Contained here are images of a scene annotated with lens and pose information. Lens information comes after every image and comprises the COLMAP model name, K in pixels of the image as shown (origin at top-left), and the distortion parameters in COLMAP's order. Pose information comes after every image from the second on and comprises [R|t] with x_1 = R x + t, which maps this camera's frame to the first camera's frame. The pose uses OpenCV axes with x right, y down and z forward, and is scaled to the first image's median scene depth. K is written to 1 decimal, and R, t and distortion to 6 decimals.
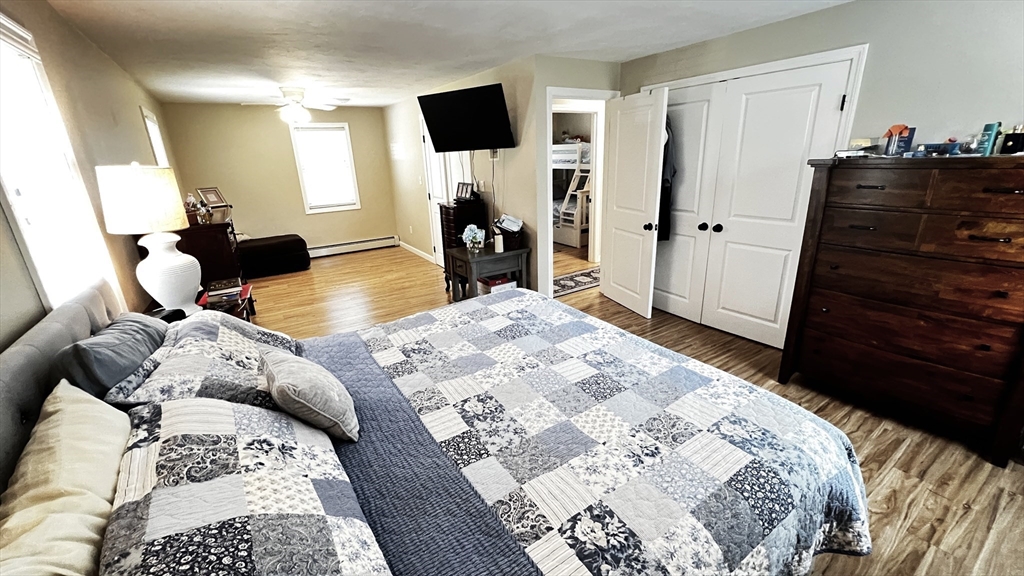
lens RADIAL K [[415.8, 0, 512.5], [0, 415.8, 289.6], [0, 0, 1]] dist [-0.000068, -0.000001]
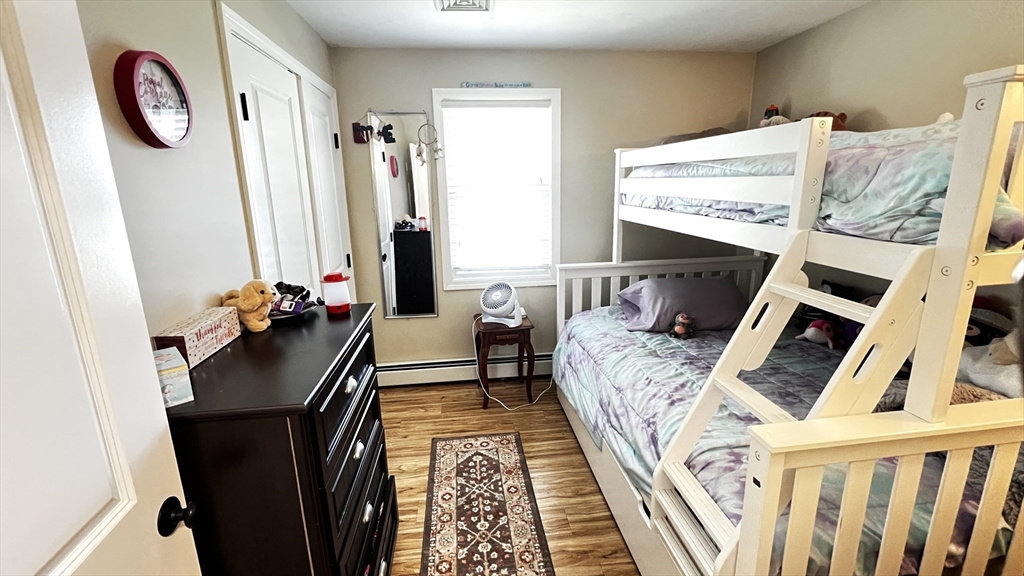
lens RADIAL K [[427.5, 0, 511.9], [0, 427.5, 284.8], [0, 0, 1]] dist [0.001656, 0.000096]
pose [[0.895576, 0.120058, -0.428404, 0.130018], [-0.152011, 0.987527, -0.041028, -0.253911], [0.418134, 0.101866, 0.902655, 0.788135]]
